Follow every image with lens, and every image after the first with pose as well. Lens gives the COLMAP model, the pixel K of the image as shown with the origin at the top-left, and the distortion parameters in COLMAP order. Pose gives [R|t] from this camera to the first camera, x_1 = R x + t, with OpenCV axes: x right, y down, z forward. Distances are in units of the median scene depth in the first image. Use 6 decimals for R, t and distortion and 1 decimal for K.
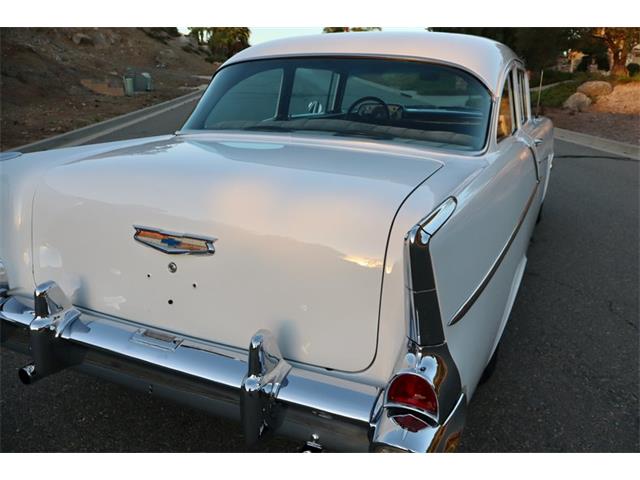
lens RADIAL K [[526.3, 0, 320.0], [0, 526.3, 240.0], [0, 0, 1]] dist [0.011644, 0.003810]
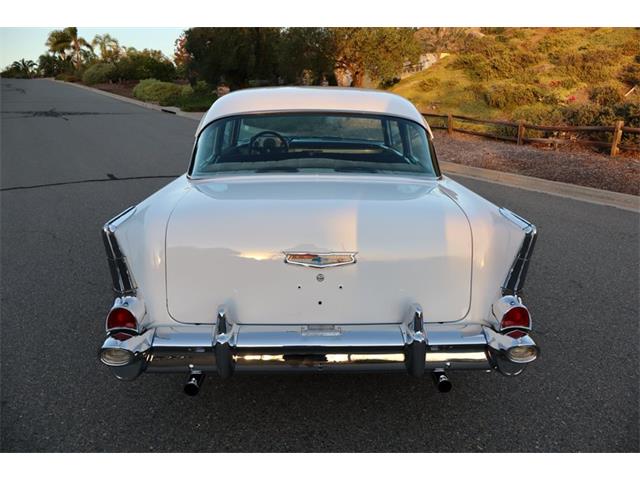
lens RADIAL K [[532.7, 0, 323.0], [0, 532.7, 240.8], [0, 0, 1]] dist [-0.007383, 0.005926]
pose [[0.888478, -0.124106, 0.441820, -0.563888], [0.133778, 0.990967, 0.009339, -0.036611], [-0.438989, 0.050808, 0.897055, -0.175898]]
